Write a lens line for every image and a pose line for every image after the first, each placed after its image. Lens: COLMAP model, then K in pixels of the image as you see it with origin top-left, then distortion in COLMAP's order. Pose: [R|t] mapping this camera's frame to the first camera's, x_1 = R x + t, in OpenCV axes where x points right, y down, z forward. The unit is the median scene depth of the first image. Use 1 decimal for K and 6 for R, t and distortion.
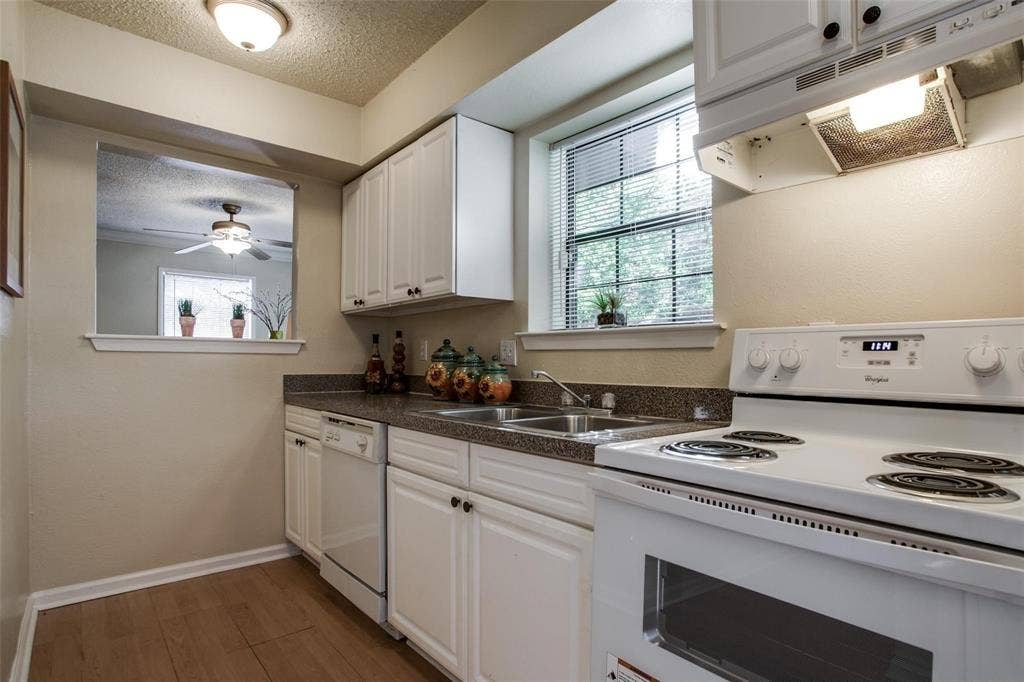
lens RADIAL K [[510.5, 0, 513.1], [0, 510.5, 344.8], [0, 0, 1]] dist [-0.063135, 0.022543]
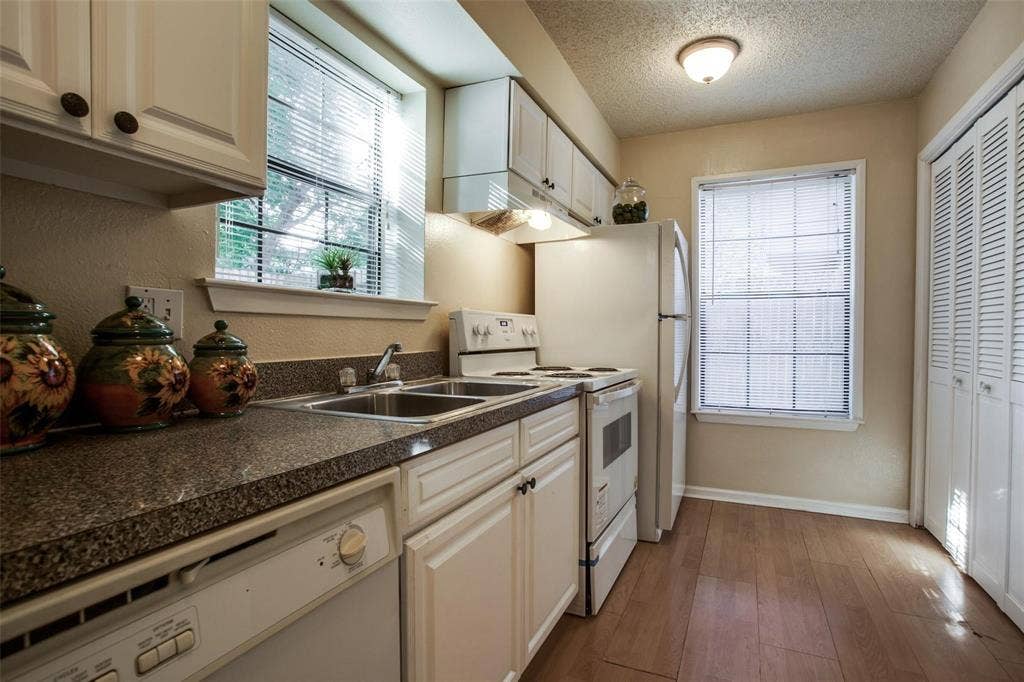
lens RADIAL K [[510.5, 0, 513.1], [0, 510.5, 344.8], [0, 0, 1]] dist [-0.063135, 0.022543]
pose [[-0.413306, -0.023137, 0.910298, -0.723410], [-0.024674, 0.999595, 0.014204, 0.035400], [-0.910258, -0.016590, -0.413710, 1.096568]]
